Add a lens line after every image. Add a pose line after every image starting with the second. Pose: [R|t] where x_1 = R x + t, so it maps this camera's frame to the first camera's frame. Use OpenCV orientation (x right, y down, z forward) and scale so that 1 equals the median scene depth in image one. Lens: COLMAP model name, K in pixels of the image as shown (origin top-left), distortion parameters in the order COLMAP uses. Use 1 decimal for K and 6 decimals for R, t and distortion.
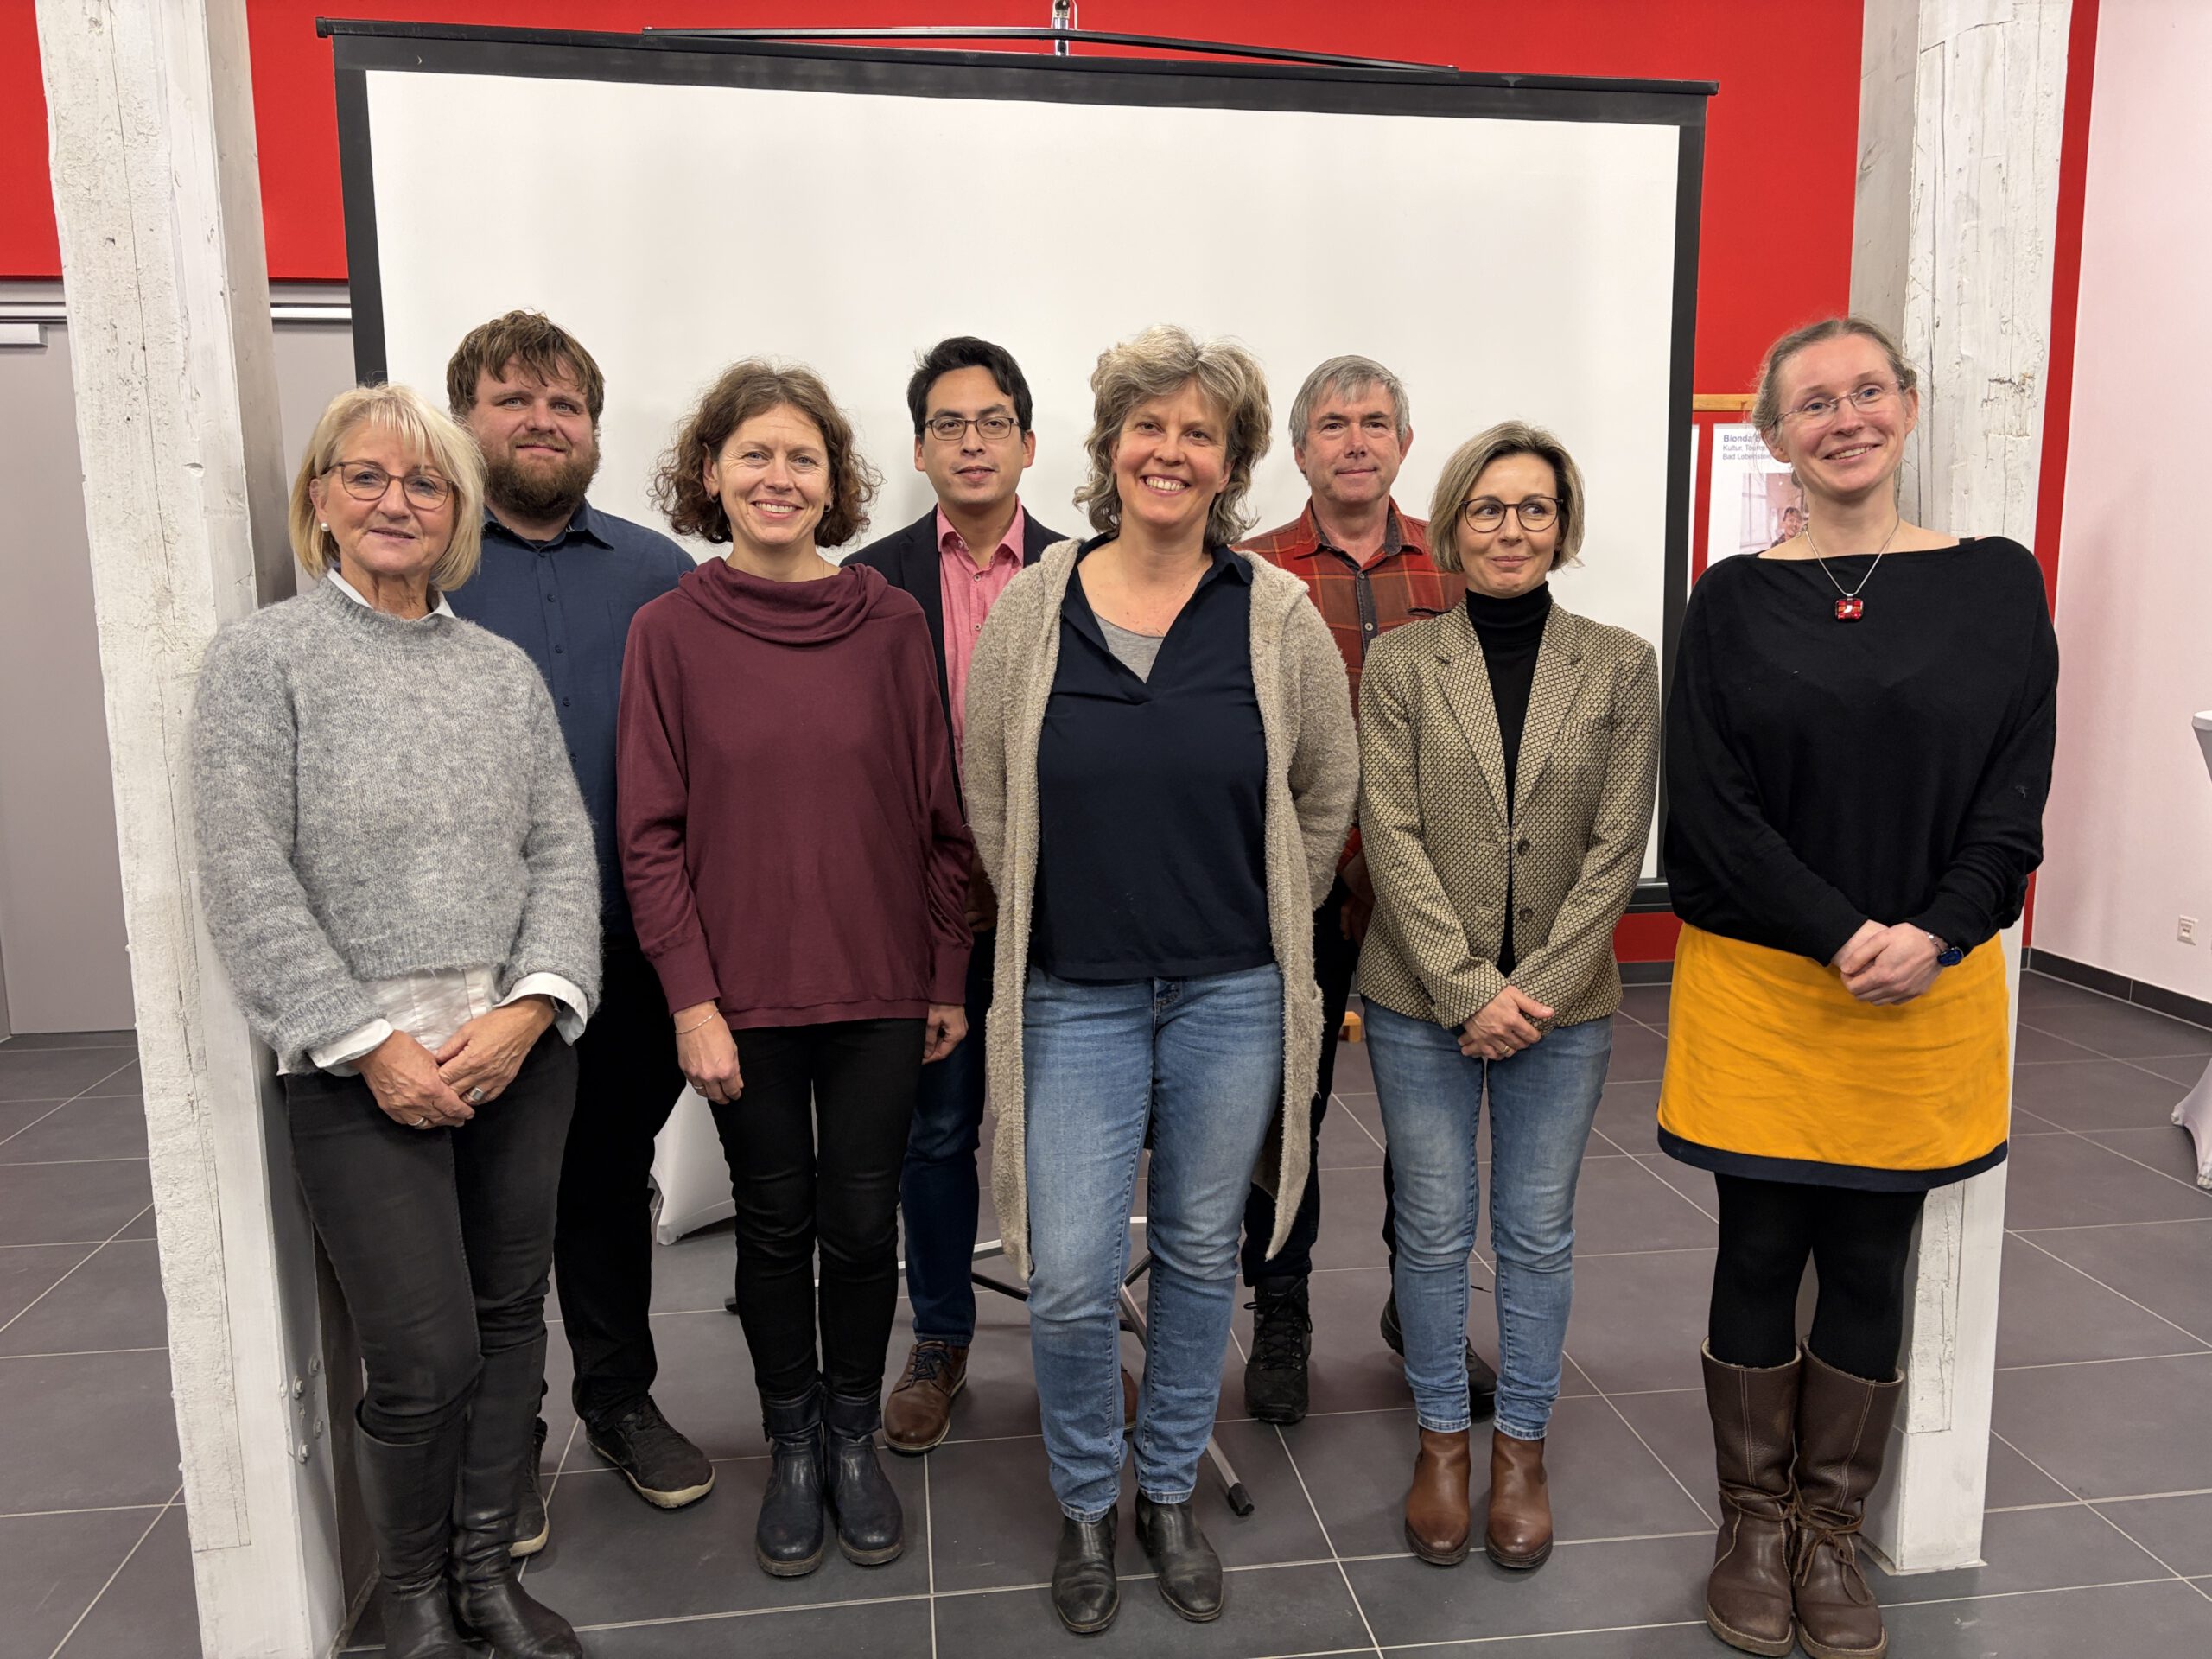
lens RADIAL K [[1681.8, 0, 1095.2], [0, 1681.8, 843.2], [0, 0, 1]] dist [0.093658, -0.114620]
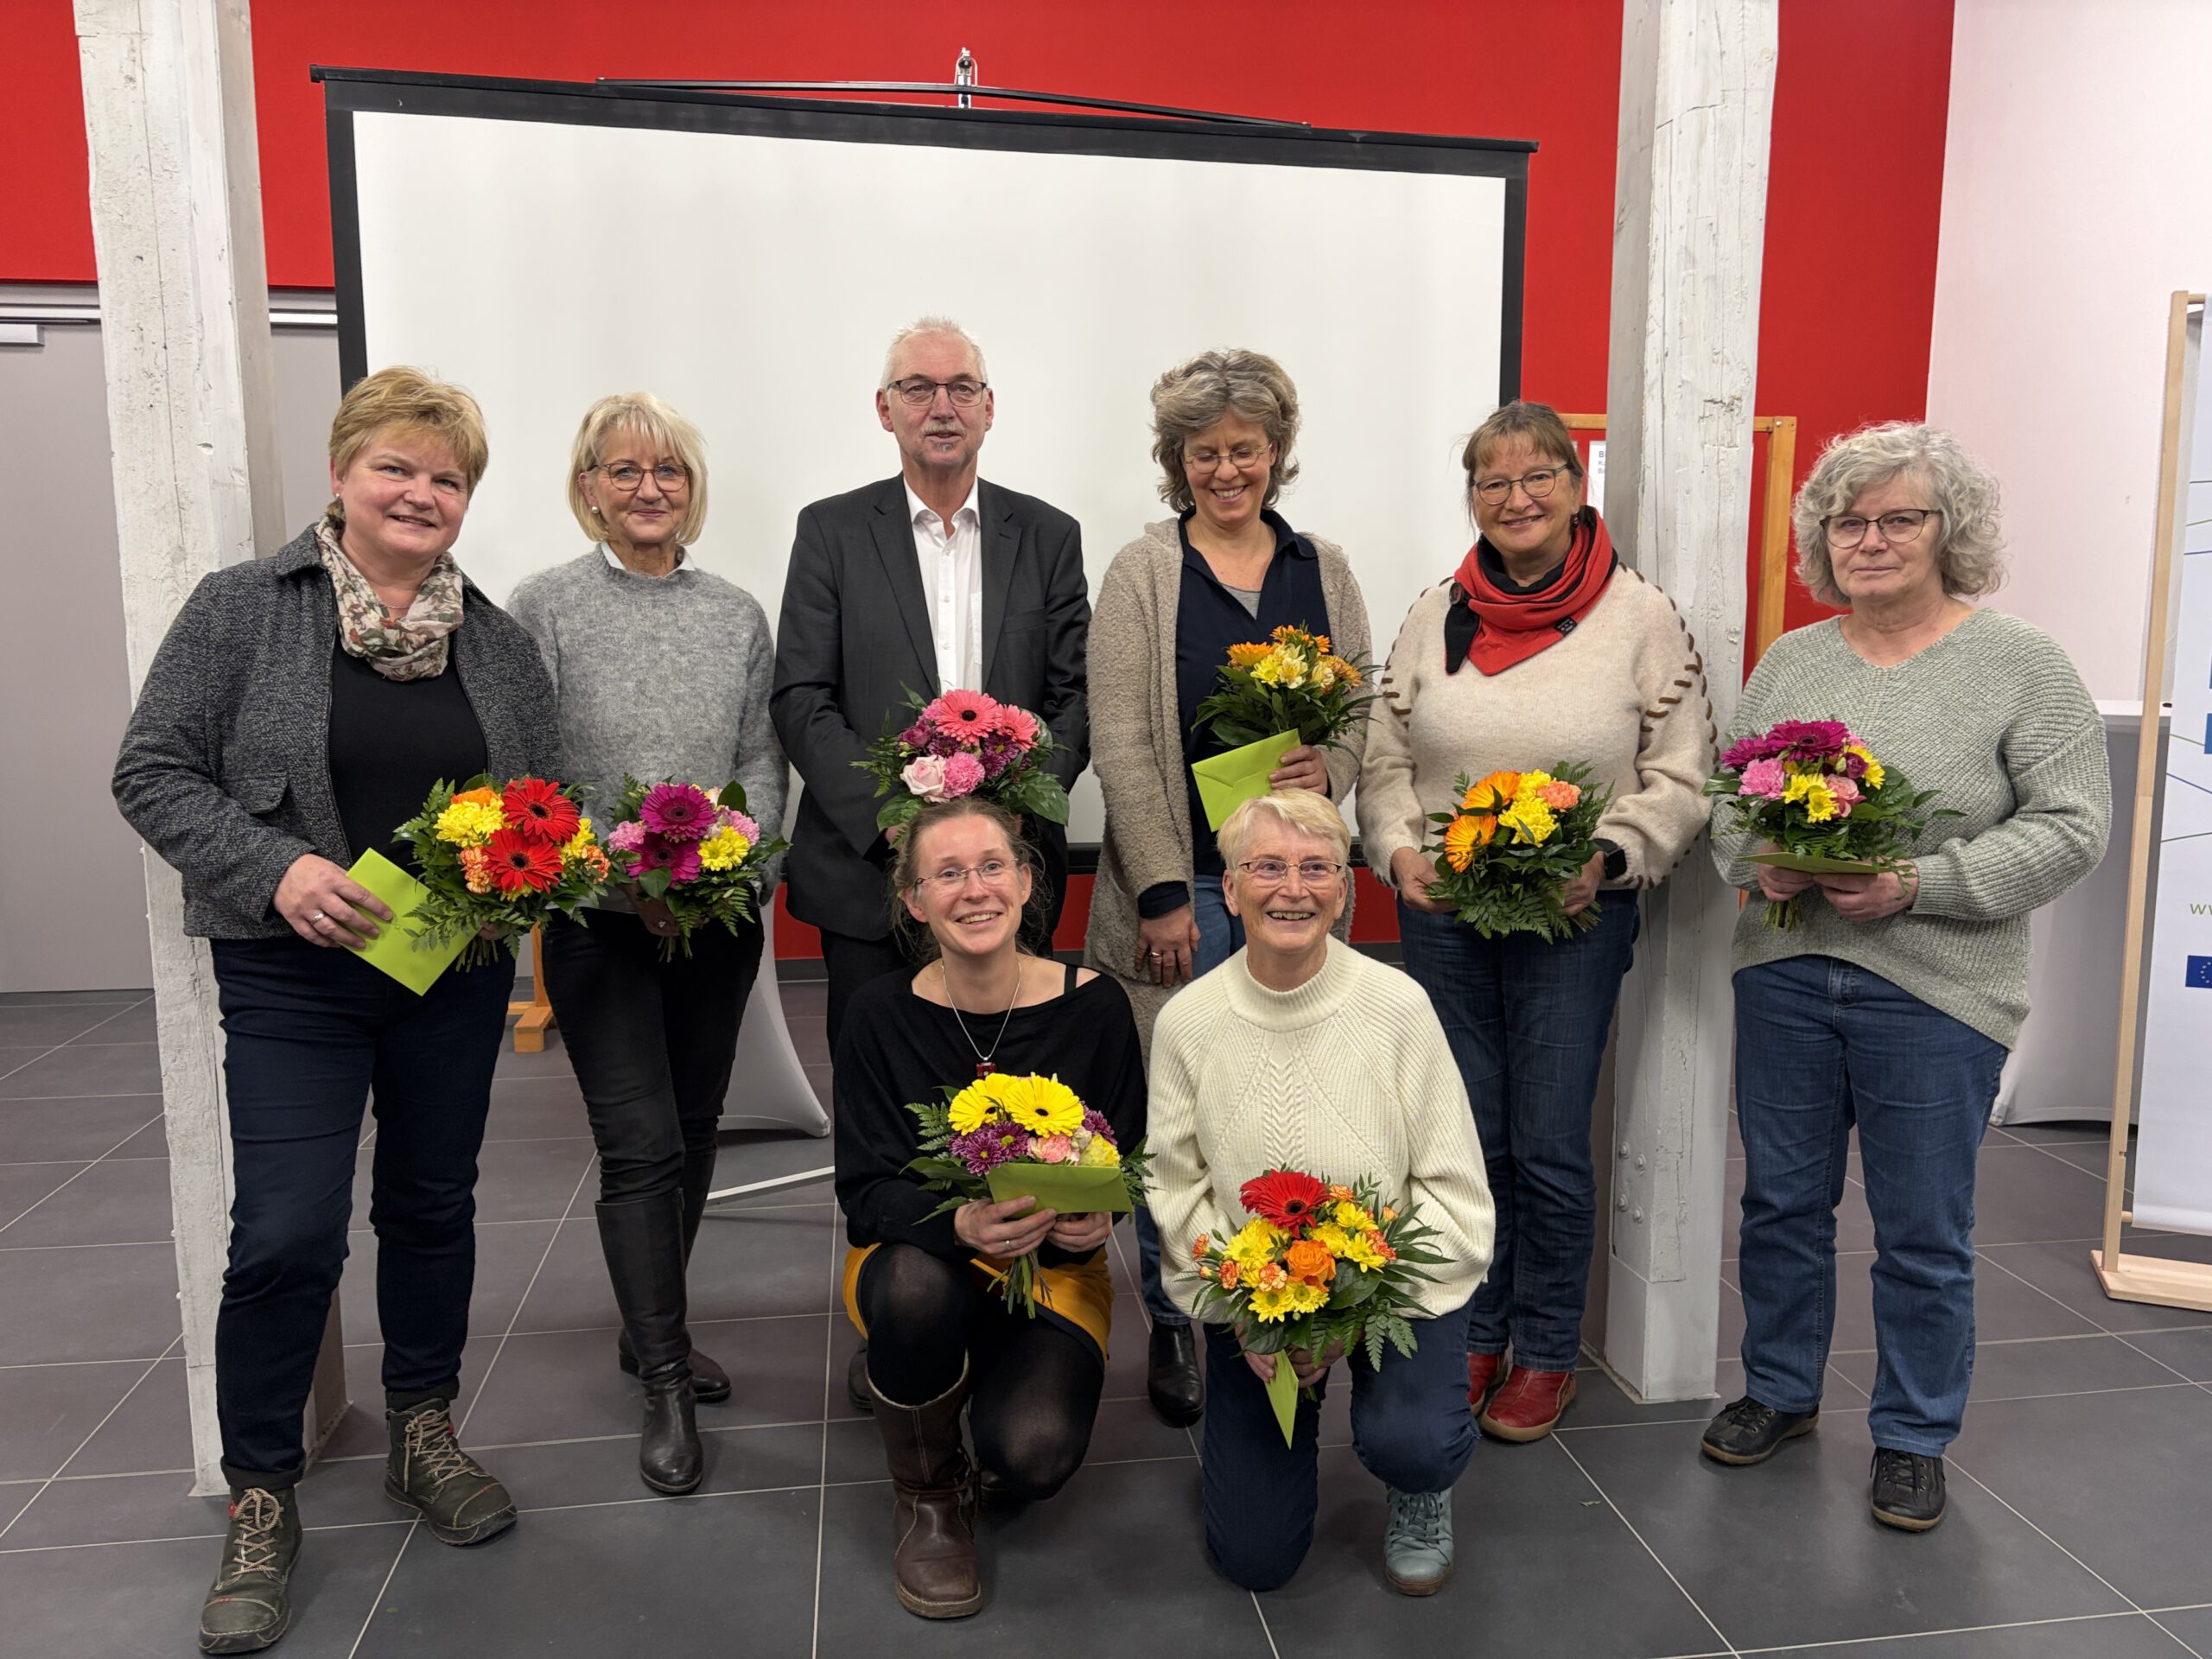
lens RADIAL K [[1655.0, 0, 1106.0], [0, 1655.0, 829.5], [0, 0, 1]] dist [0.096758, -0.115715]
pose [[0.999656, 0.009424, 0.024470, 0.071896], [-0.009163, 0.999900, -0.010763, 0.050893], [-0.024569, 0.010535, 0.999643, -0.178304]]
